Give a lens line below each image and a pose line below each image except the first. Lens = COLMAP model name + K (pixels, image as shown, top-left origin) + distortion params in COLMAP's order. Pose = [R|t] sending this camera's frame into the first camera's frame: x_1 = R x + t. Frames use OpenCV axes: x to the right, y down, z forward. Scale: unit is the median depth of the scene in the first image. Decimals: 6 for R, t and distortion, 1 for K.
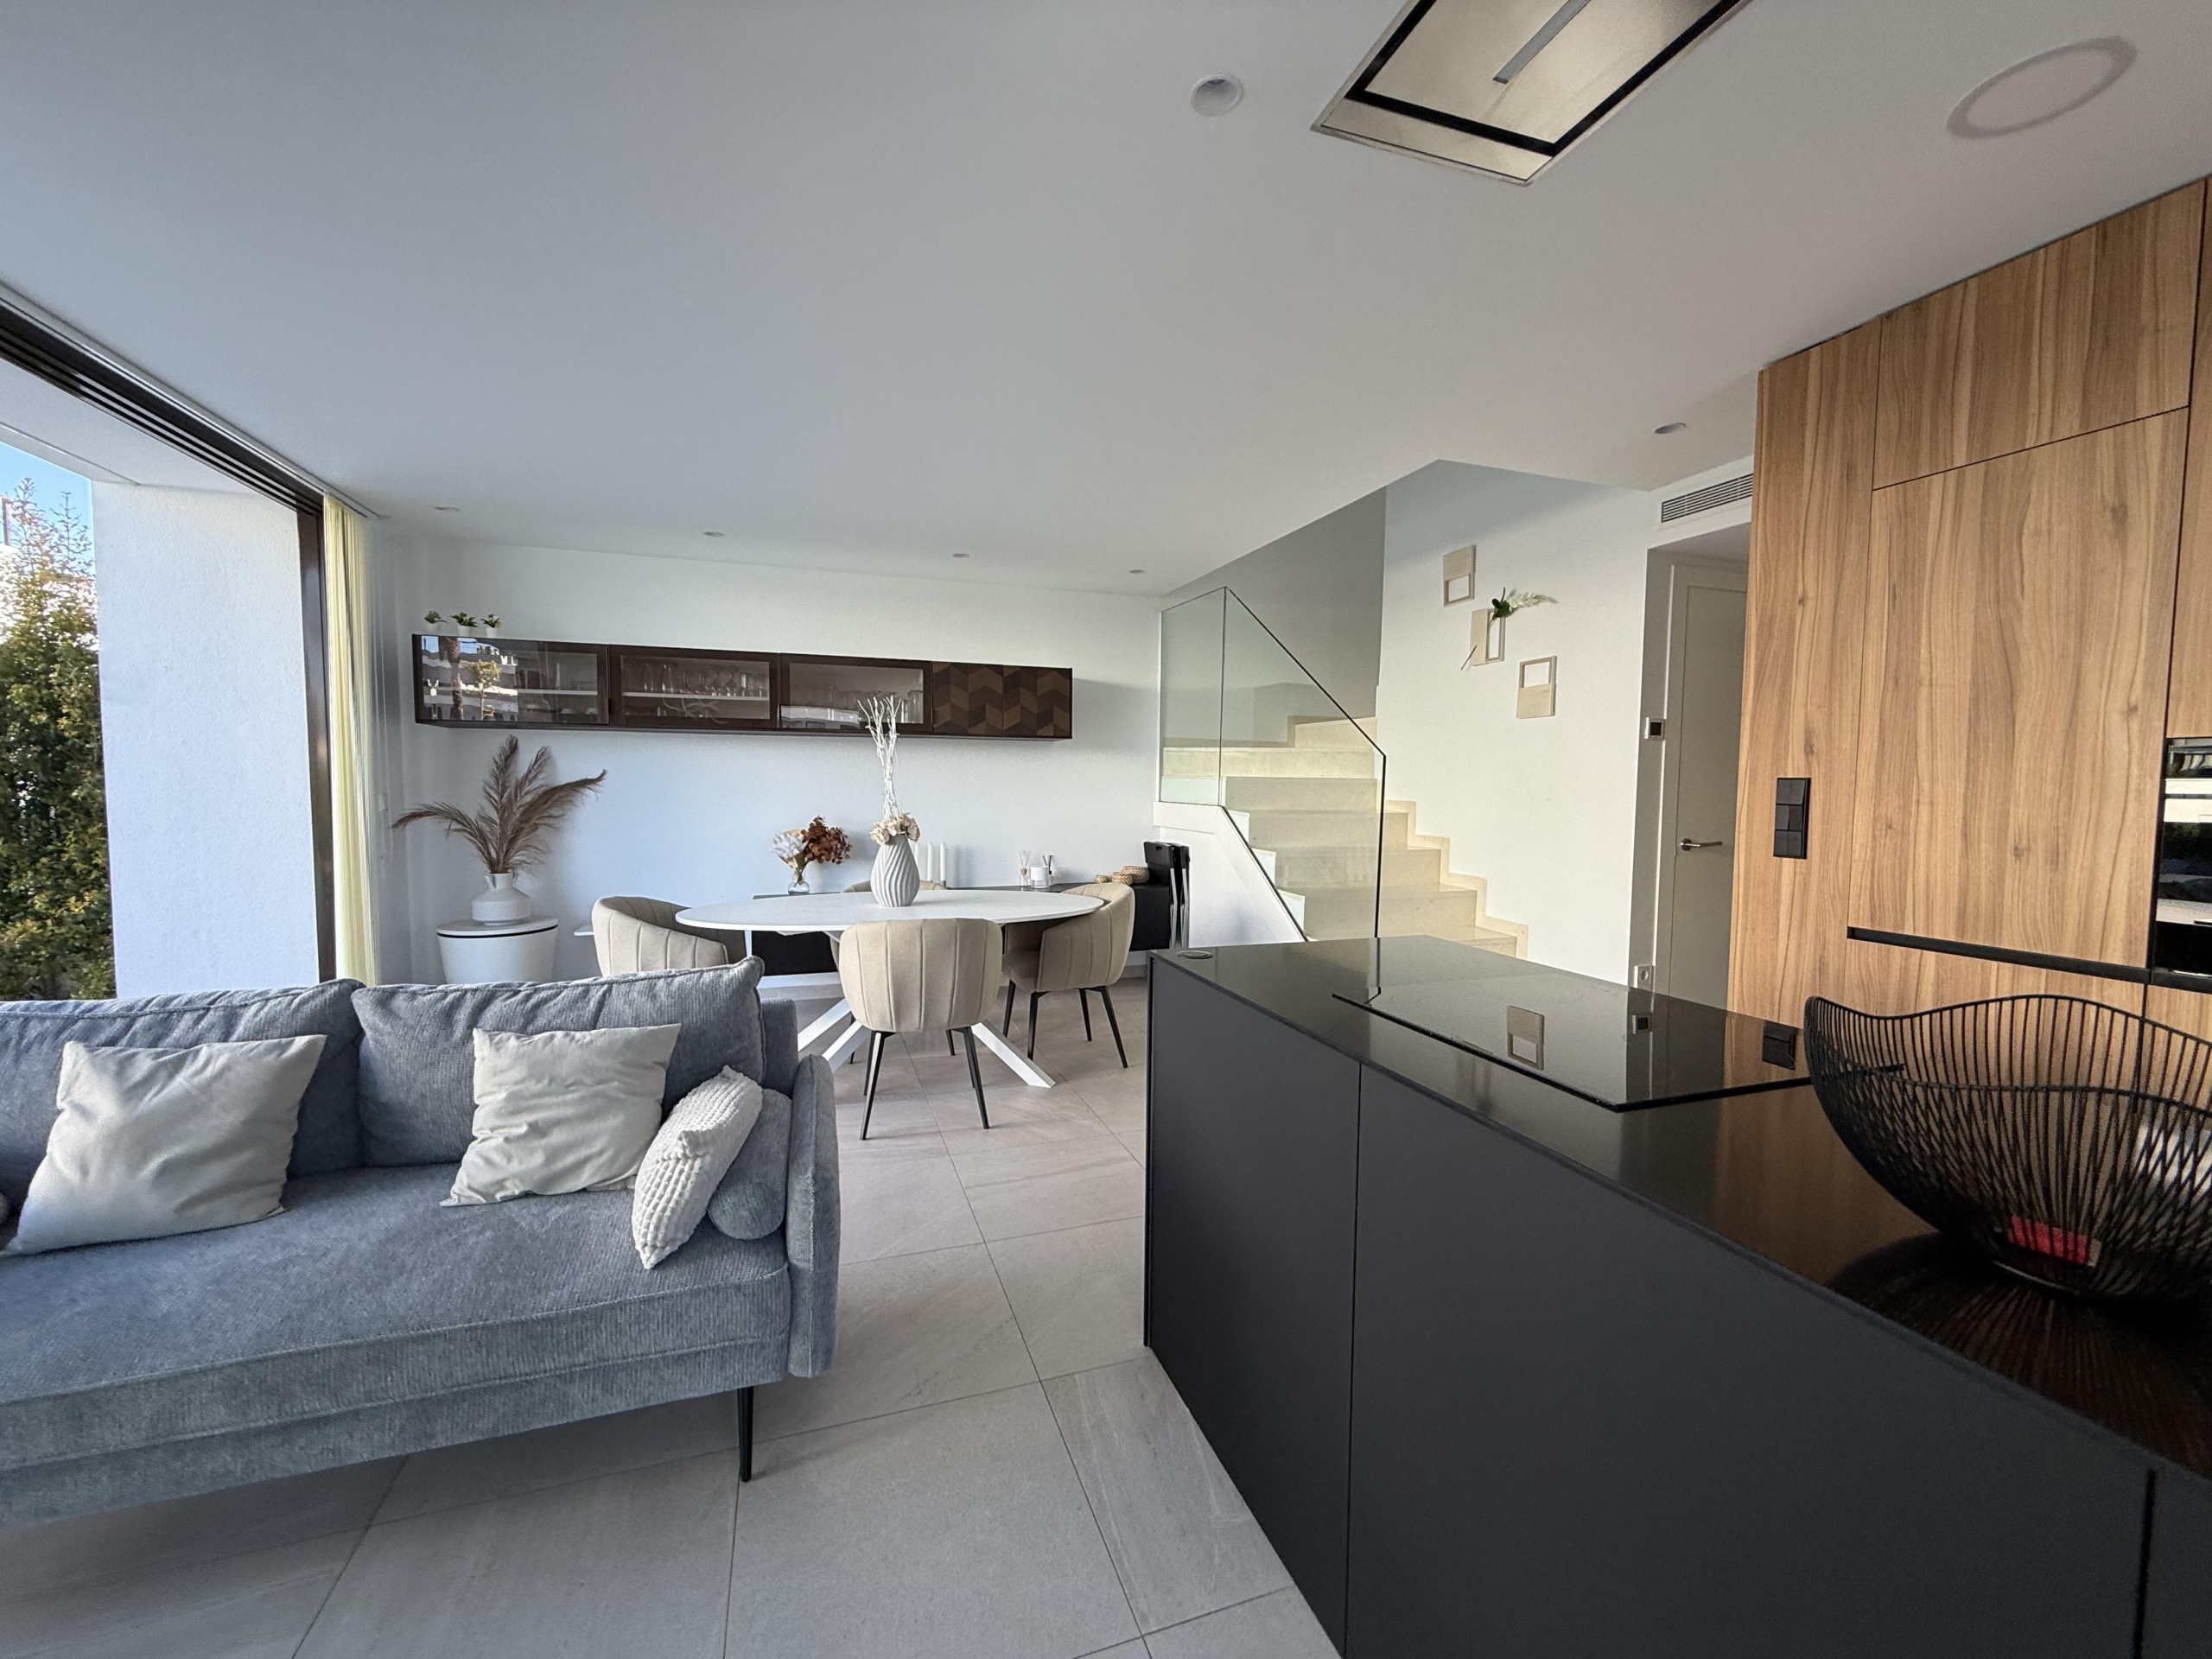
lens RADIAL K [[877.3, 0, 1096.2], [0, 877.3, 825.5], [0, 0, 1]] dist [0.003134, 0.000000]
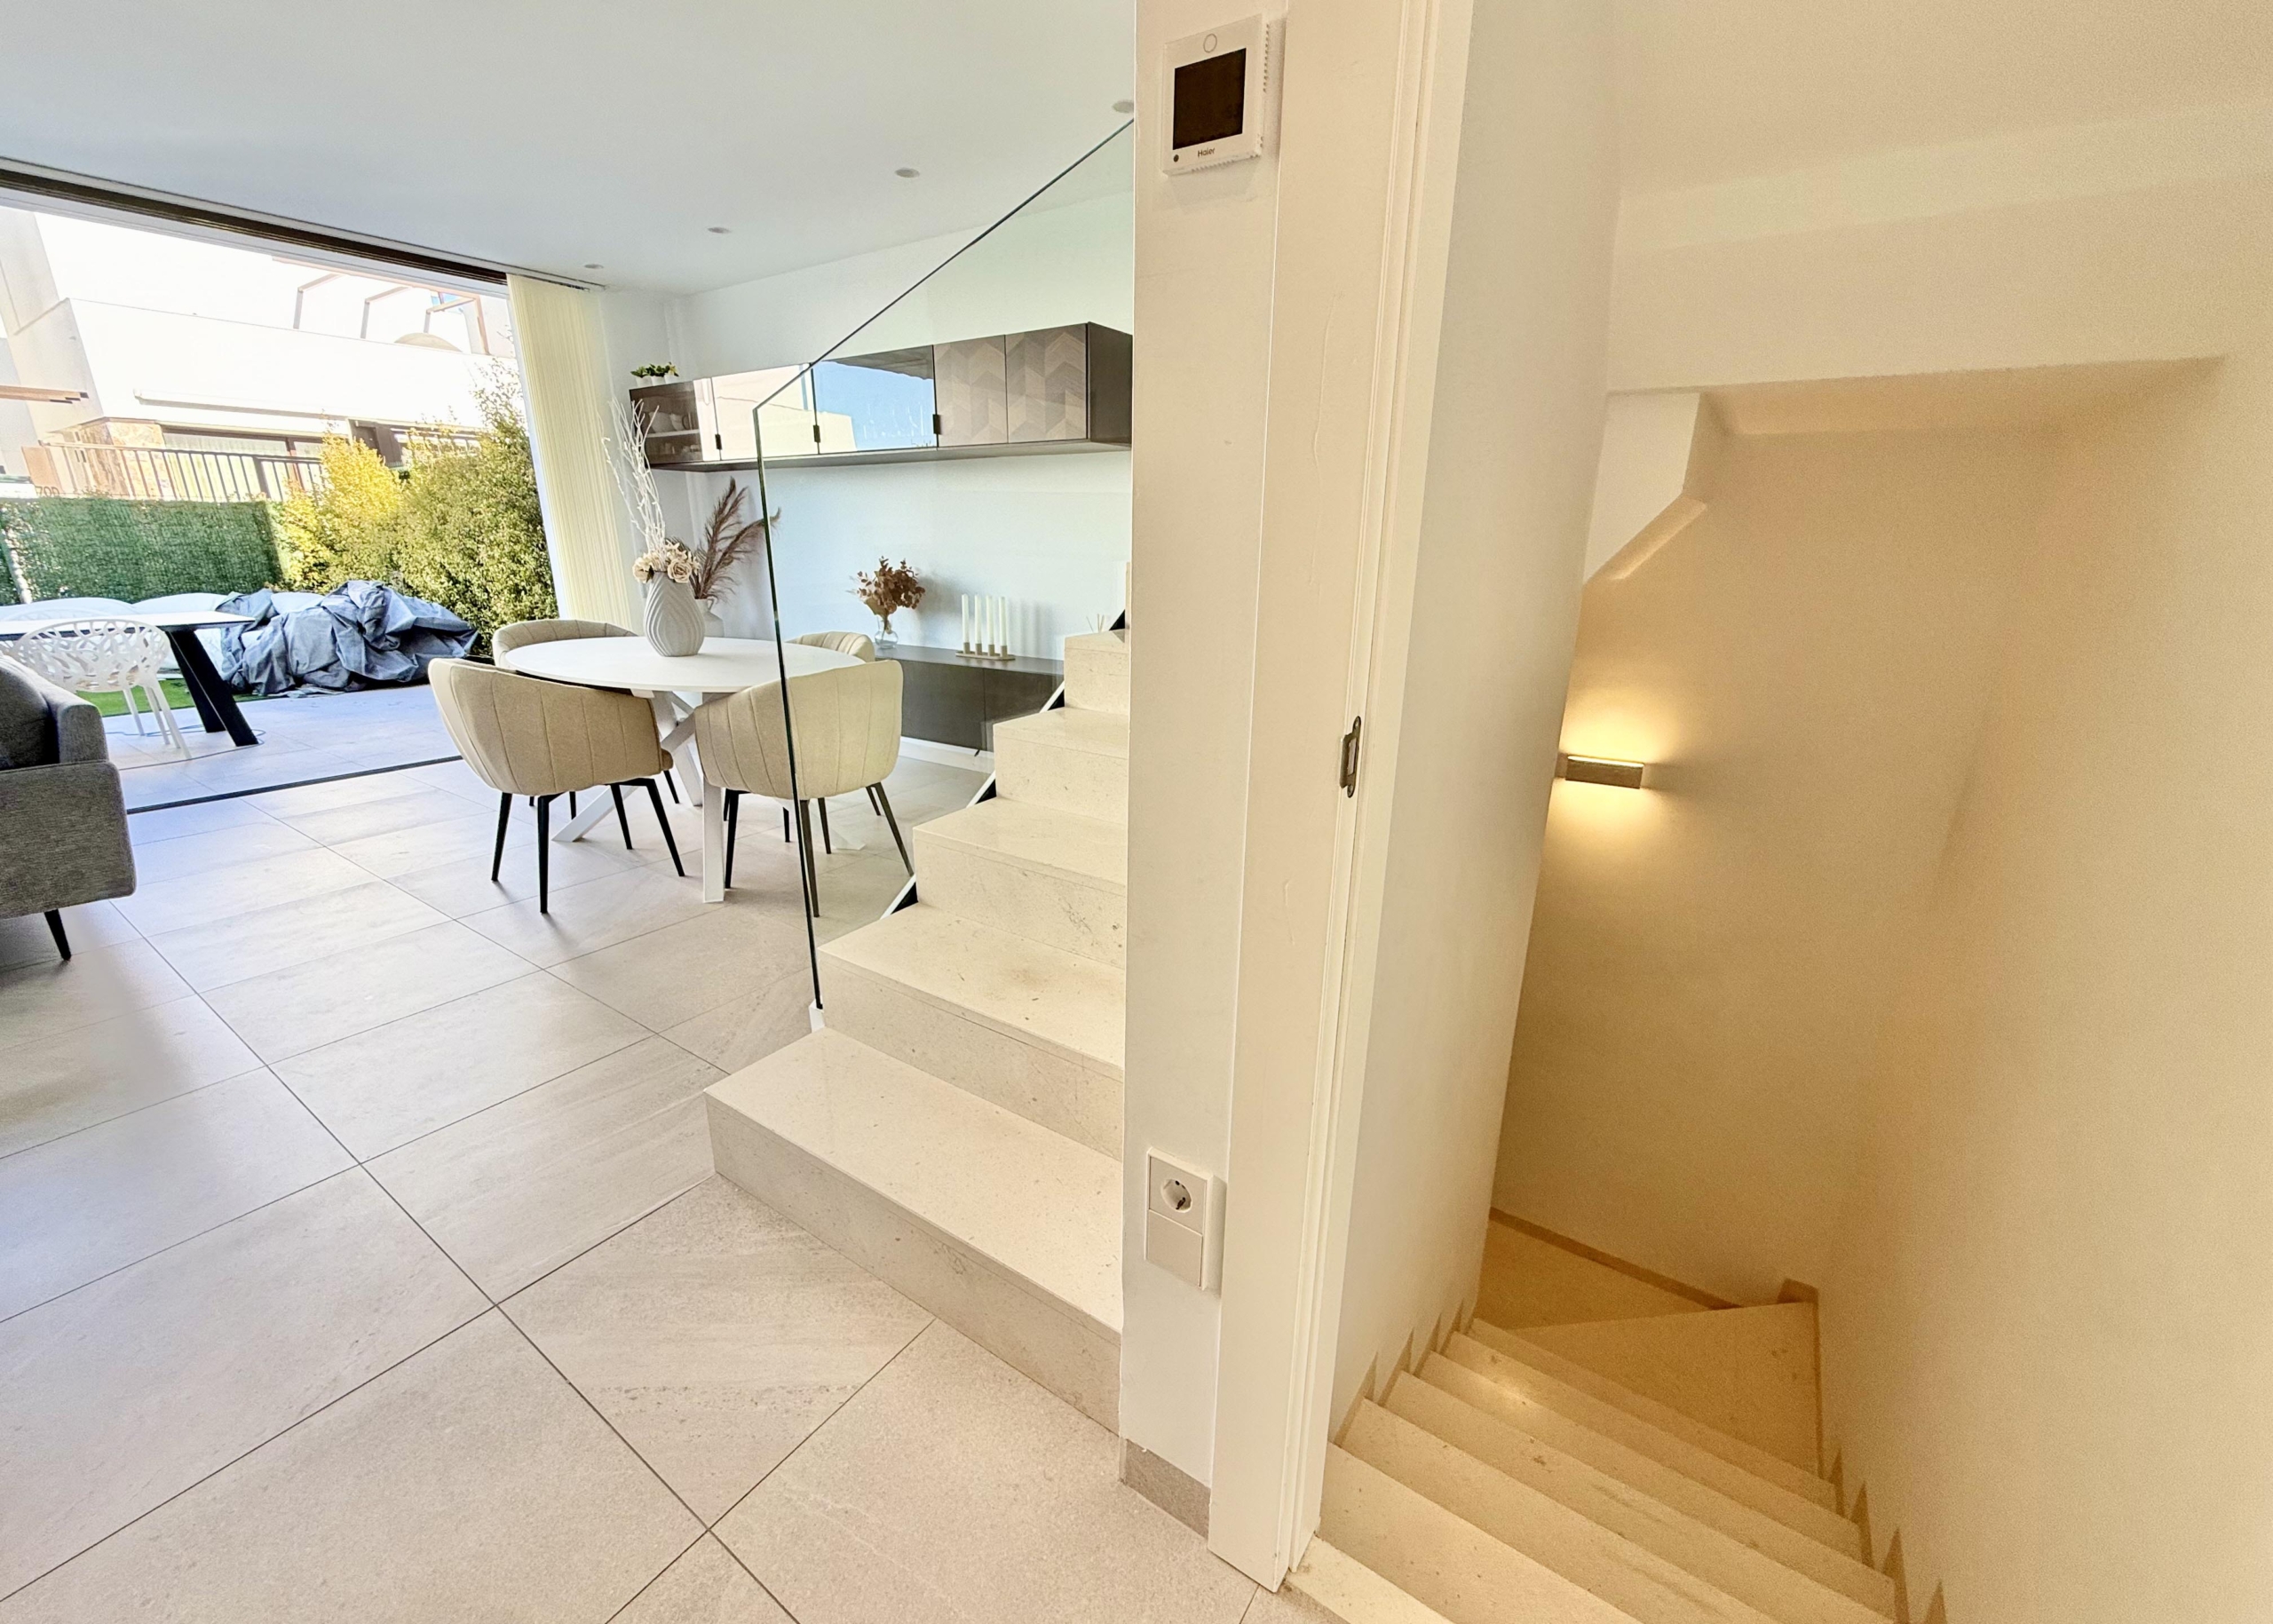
lens RADIAL K [[912.2, 0, 1130.2], [0, 912.2, 804.9], [0, 0, 1]] dist [-0.001974, 0.001207]
pose [[0.598606, 0.225993, -0.768504, 0.685466], [-0.047350, 0.967683, 0.247683, -0.008799], [0.799643, -0.111876, 0.589962, 0.718673]]
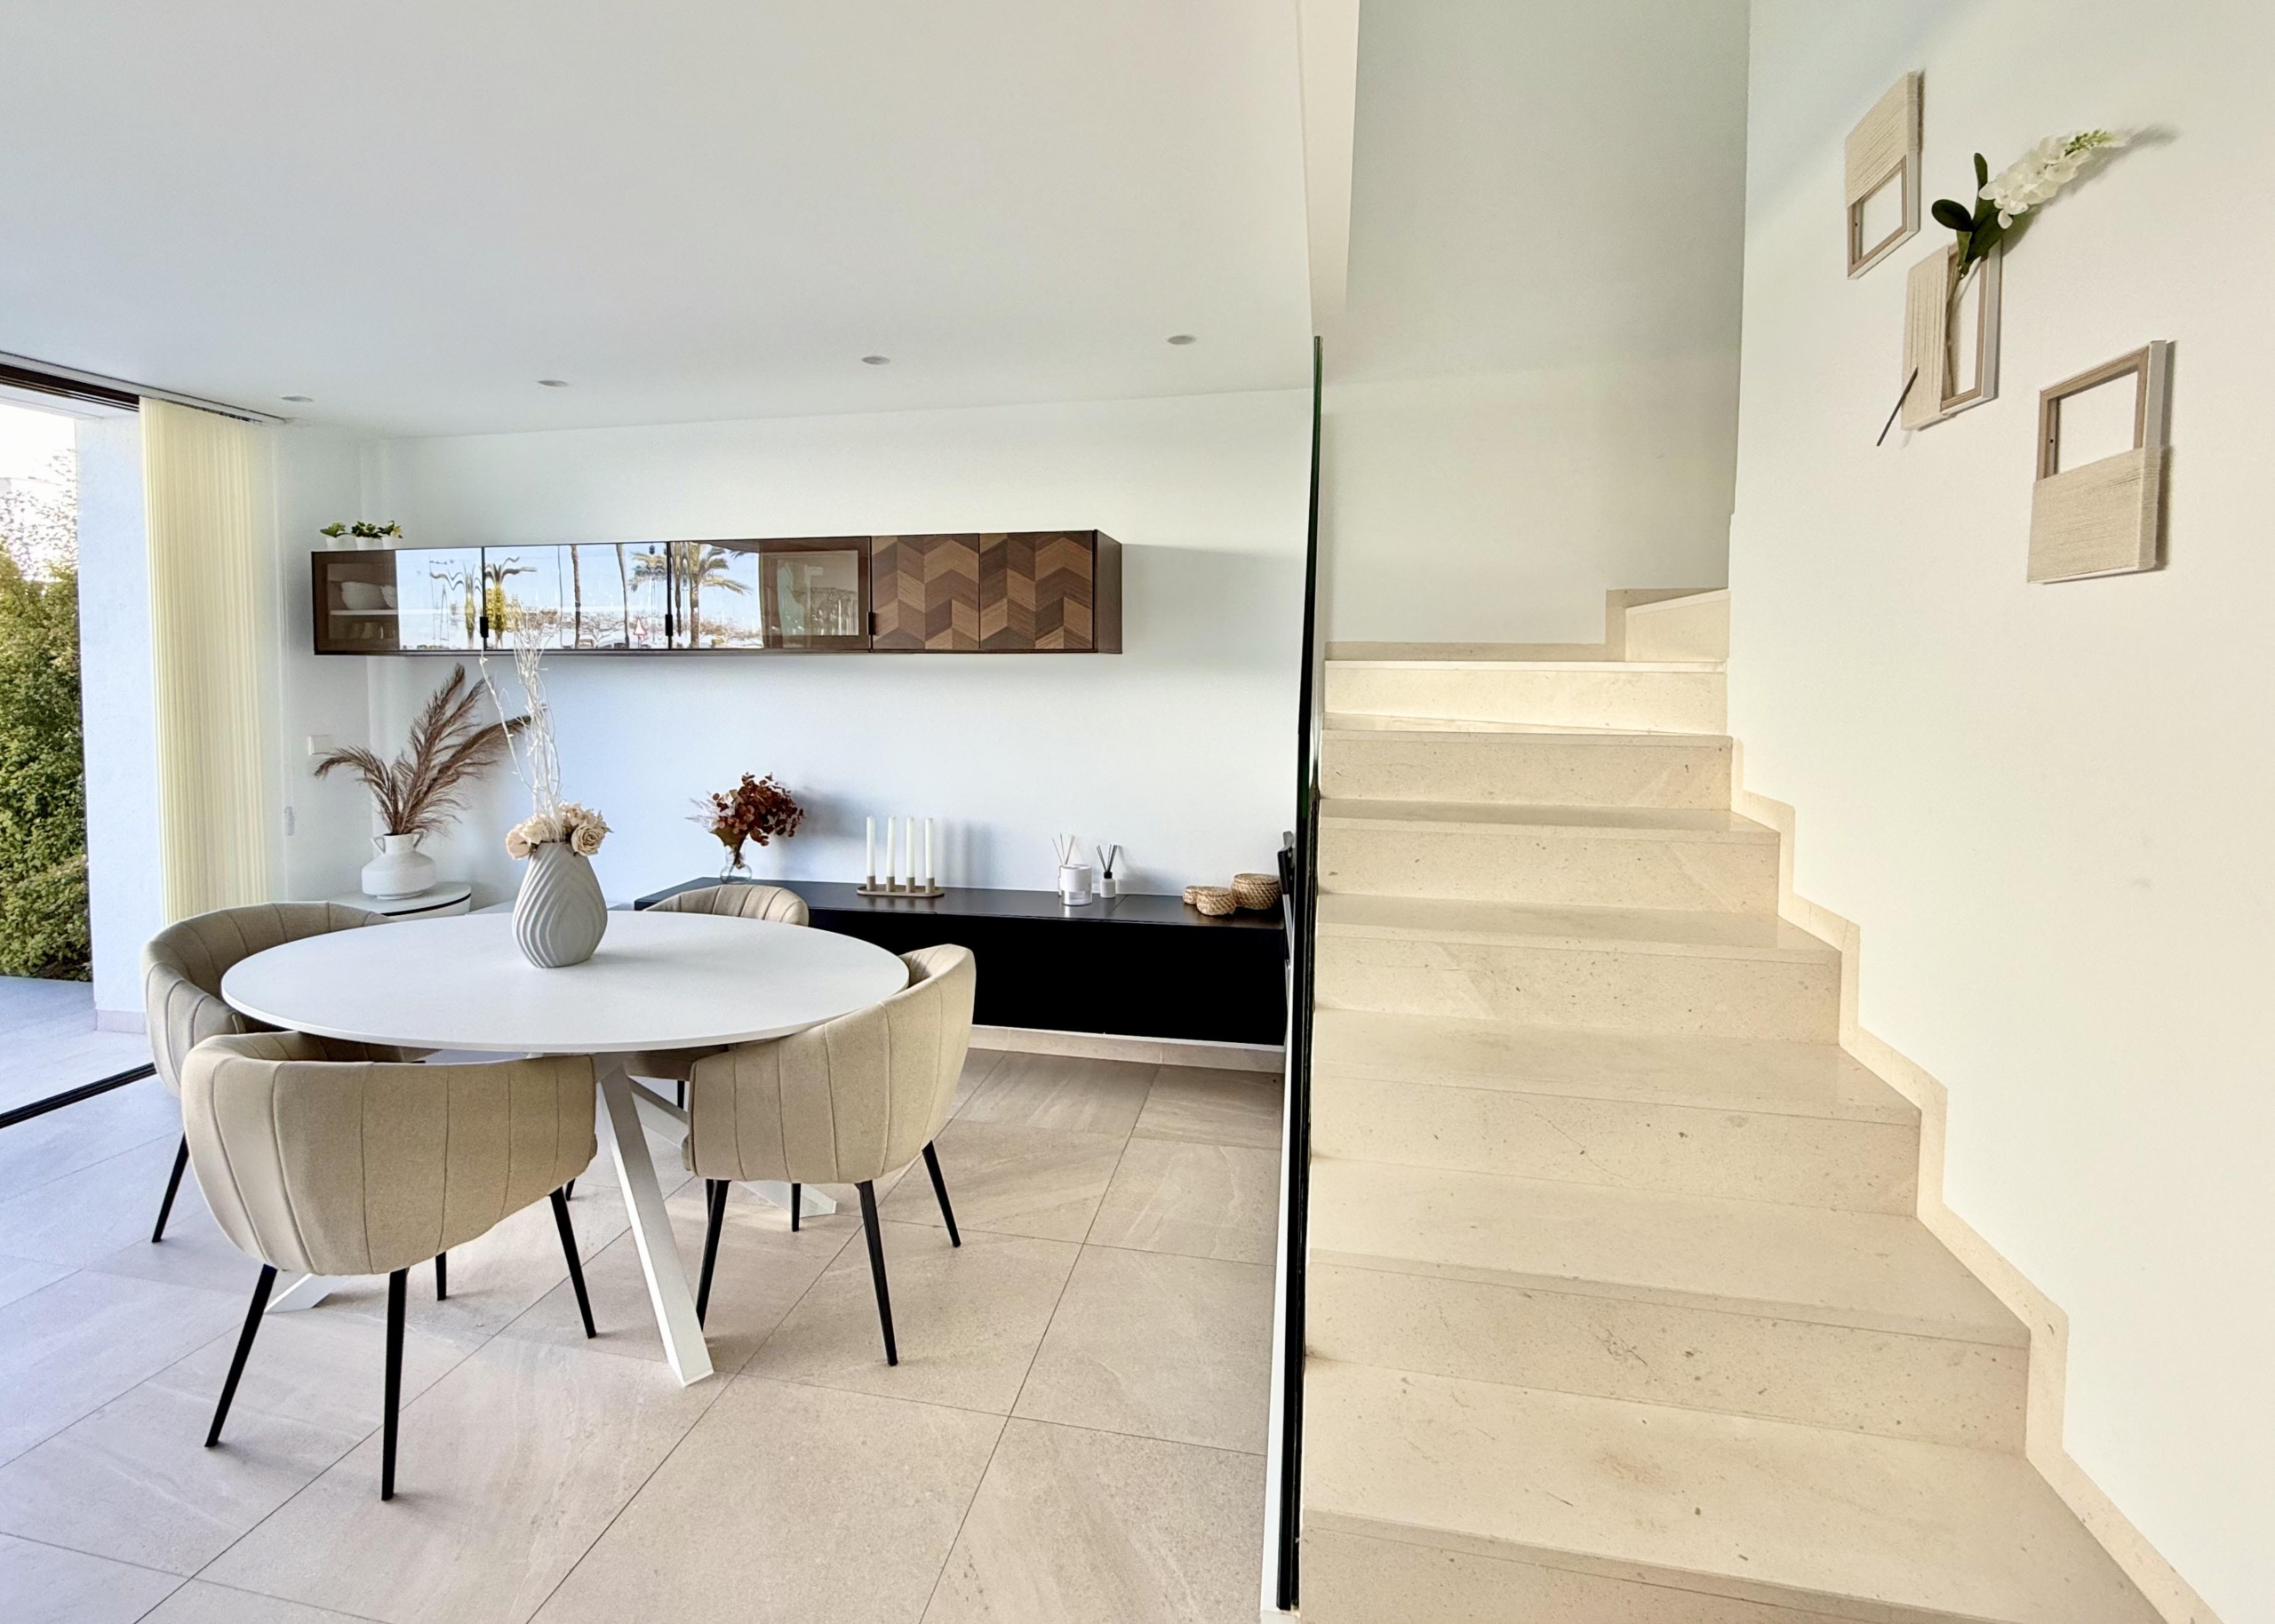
lens RADIAL K [[978.4, 0, 1129.1], [0, 978.4, 695.3], [0, 0, 1]] dist [0.005175, -0.000743]
pose [[0.865471, 0.005824, -0.500925, 0.374716], [-0.019350, 0.999575, -0.021810, -0.069307], [0.500585, 0.028568, 0.865216, 0.552306]]
